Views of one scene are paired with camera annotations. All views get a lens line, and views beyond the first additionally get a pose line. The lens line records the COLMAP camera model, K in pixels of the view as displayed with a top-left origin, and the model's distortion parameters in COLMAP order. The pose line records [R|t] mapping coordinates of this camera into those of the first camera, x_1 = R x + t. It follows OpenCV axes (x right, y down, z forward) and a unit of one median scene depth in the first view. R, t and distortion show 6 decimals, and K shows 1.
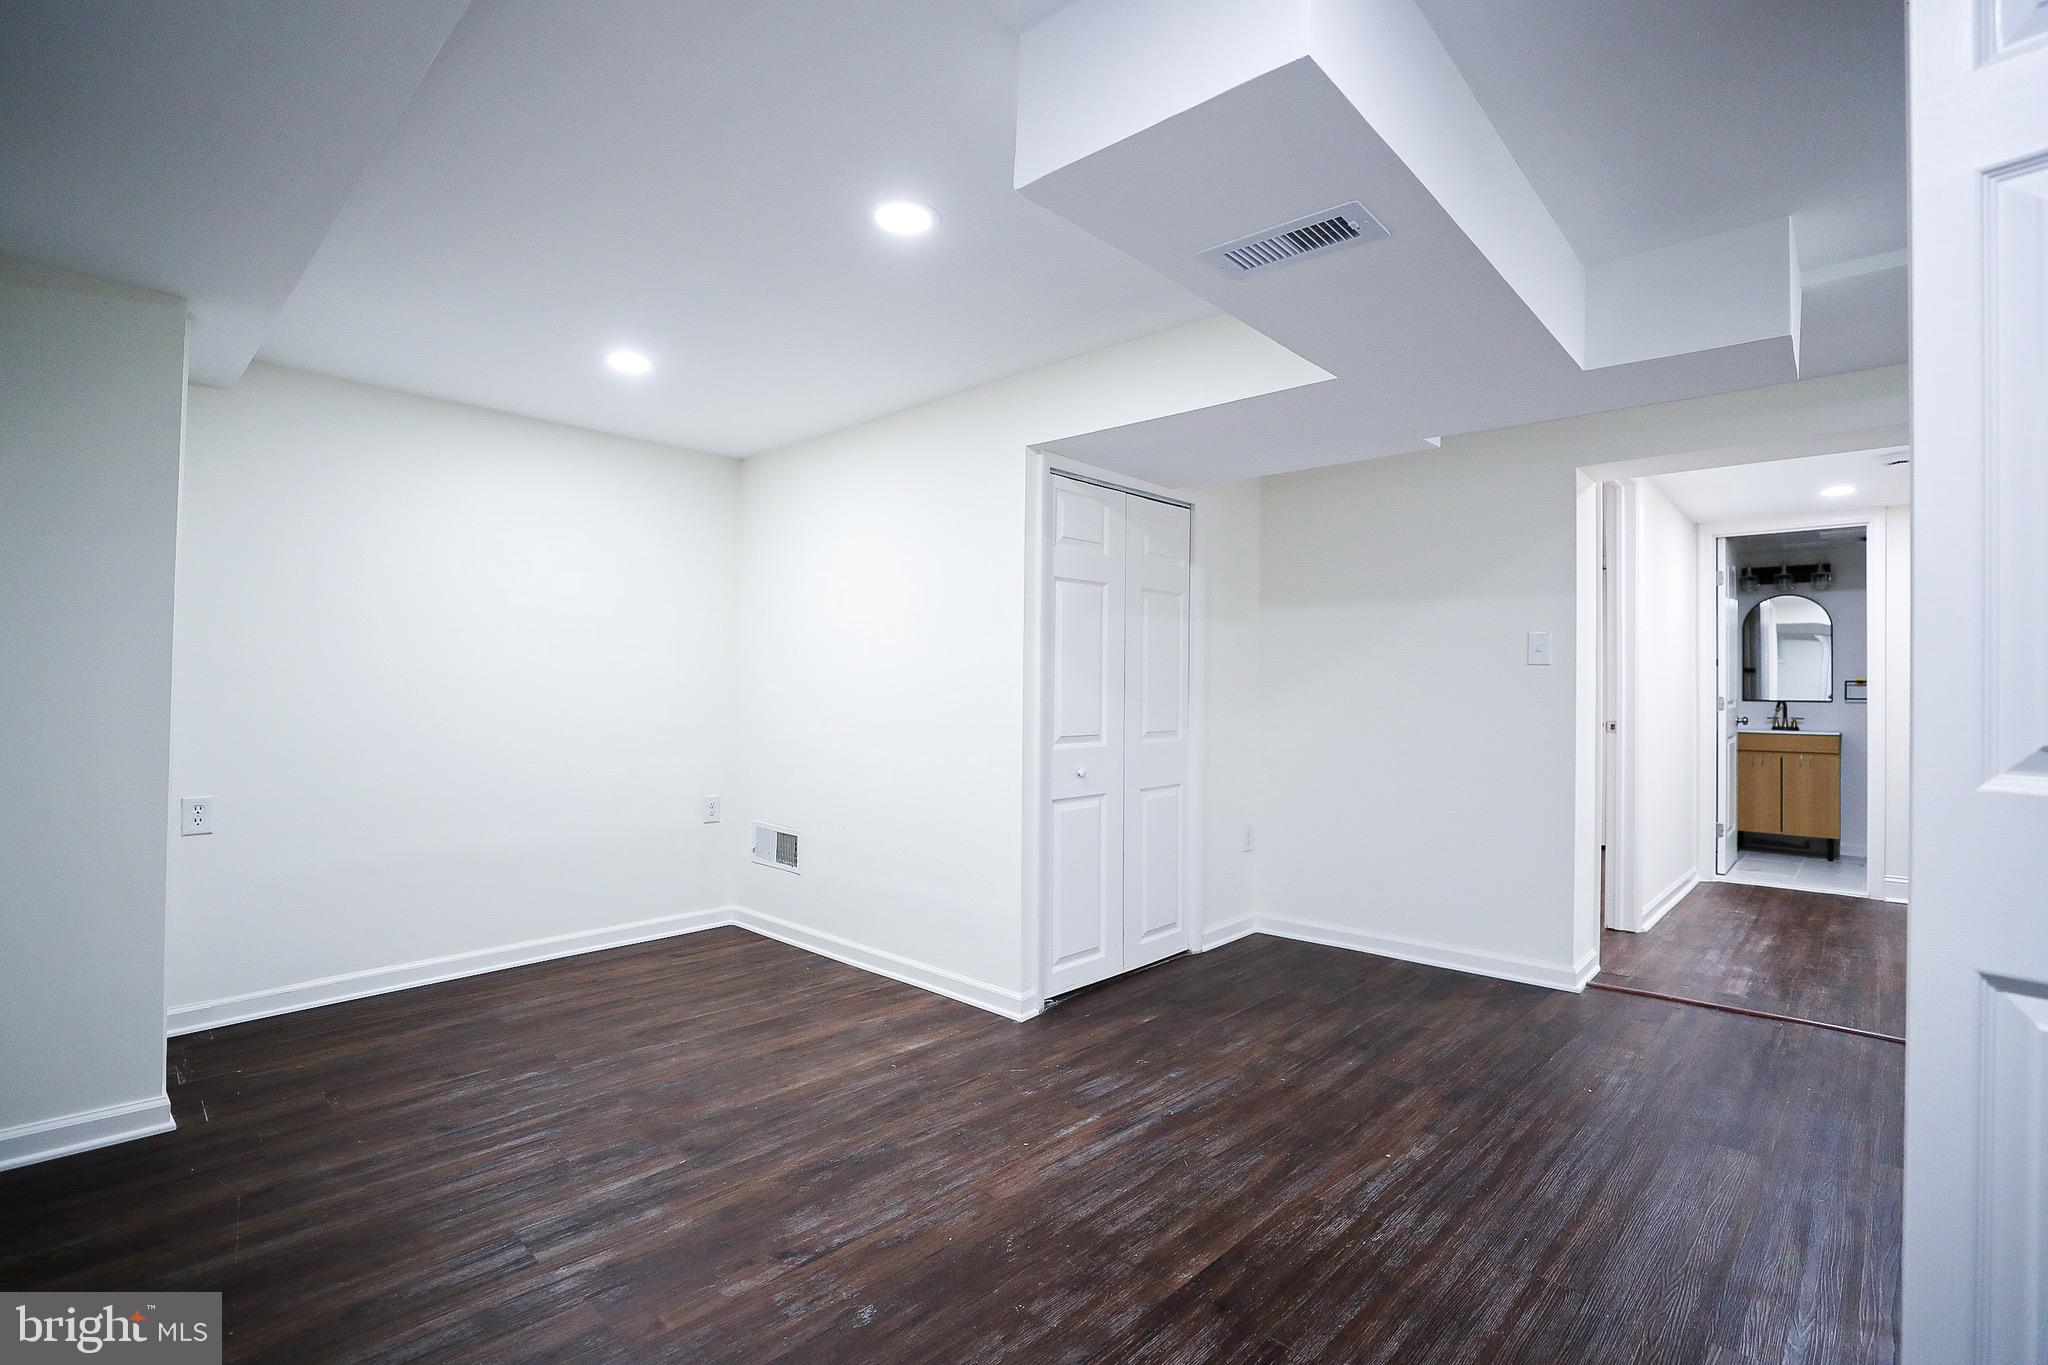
lens RADIAL K [[936.1, 0, 1025.9], [0, 936.1, 689.1], [0, 0, 1]] dist [-0.031465, 0.003663]
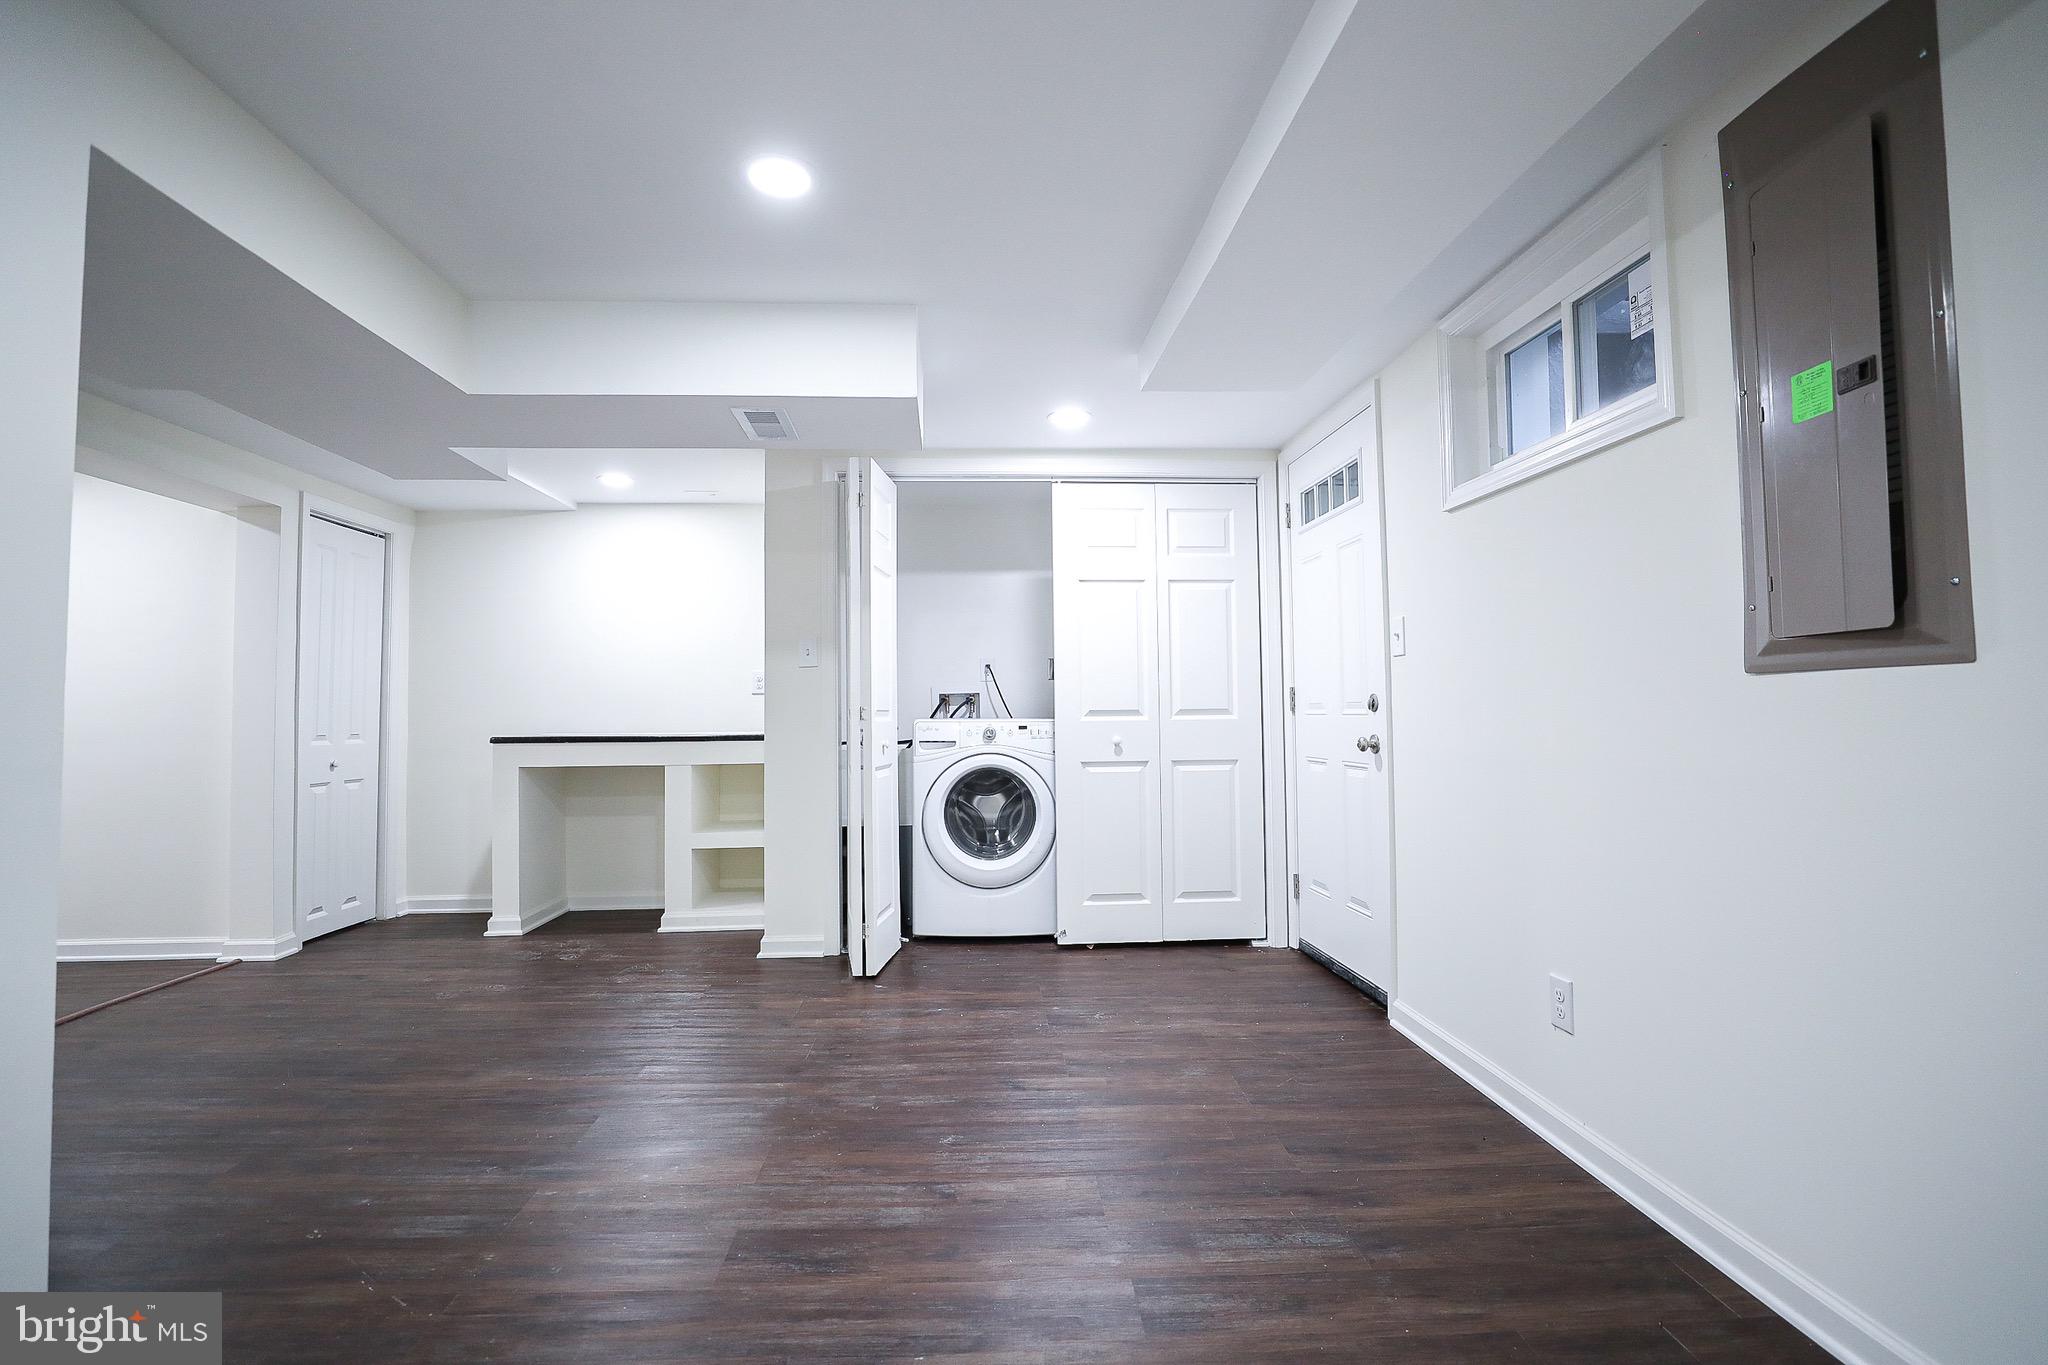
lens RADIAL K [[936.1, 0, 1017.8], [0, 936.1, 683.7], [0, 0, 1]] dist [-0.031465, 0.003663]
pose [[-0.737249, 0.024493, 0.675177, -1.093759], [-0.008877, 0.998905, -0.045929, 0.046338], [-0.675563, -0.039854, -0.736224, 1.790549]]
